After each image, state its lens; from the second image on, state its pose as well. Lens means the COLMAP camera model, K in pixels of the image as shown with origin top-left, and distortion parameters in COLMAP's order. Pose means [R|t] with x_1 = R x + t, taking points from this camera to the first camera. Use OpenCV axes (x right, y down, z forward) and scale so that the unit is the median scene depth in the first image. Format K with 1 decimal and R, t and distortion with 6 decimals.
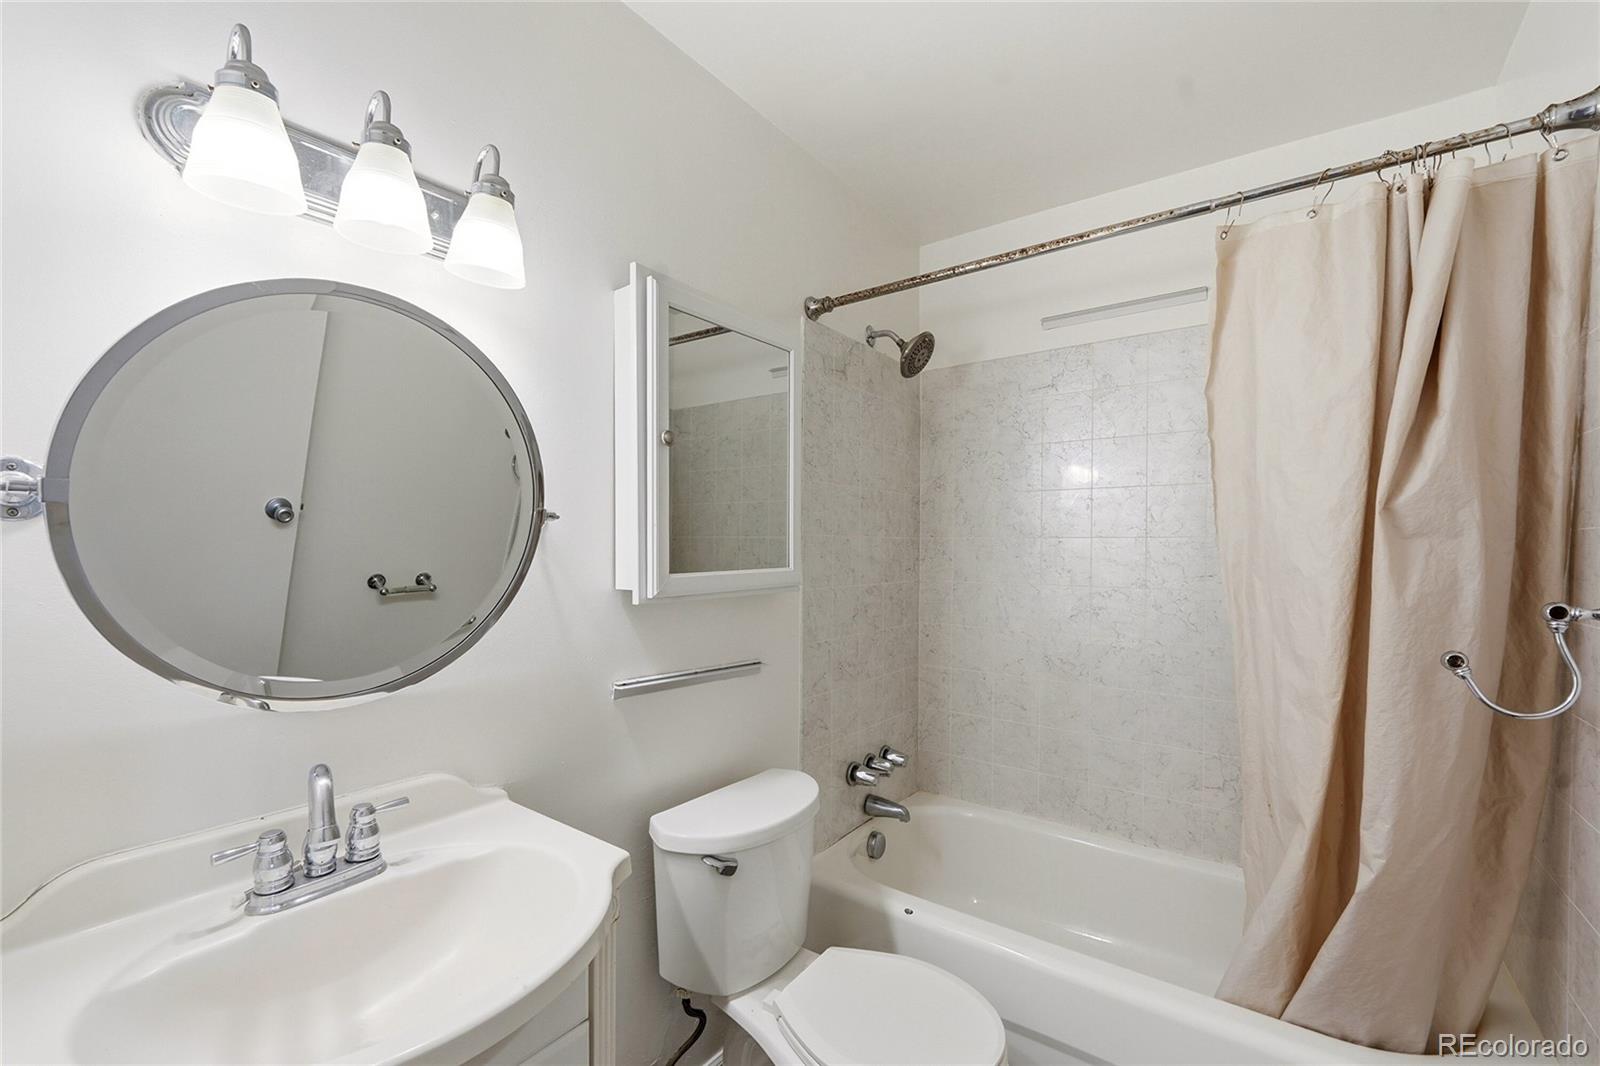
lens RADIAL K [[656.5, 0, 790.8], [0, 656.5, 539.6], [0, 0, 1]] dist [-0.010780, -0.000316]
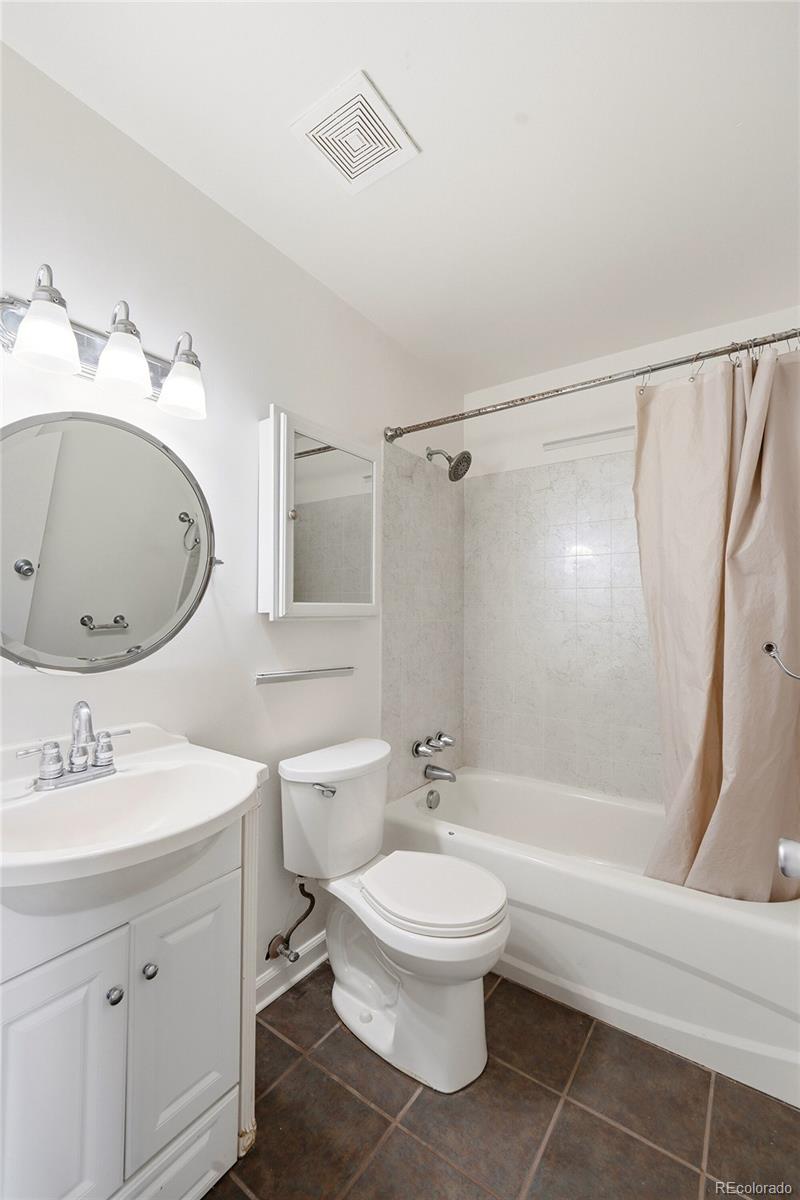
lens RADIAL K [[492.4, 0, 395.9], [0, 492.4, 592.5], [0, 0, 1]] dist [-0.010780, -0.000316]
pose [[0.999646, 0.003224, 0.026419, 0.027536], [-0.002387, 0.999496, -0.031648, 0.066829], [-0.026508, 0.031574, 0.999150, -0.173817]]
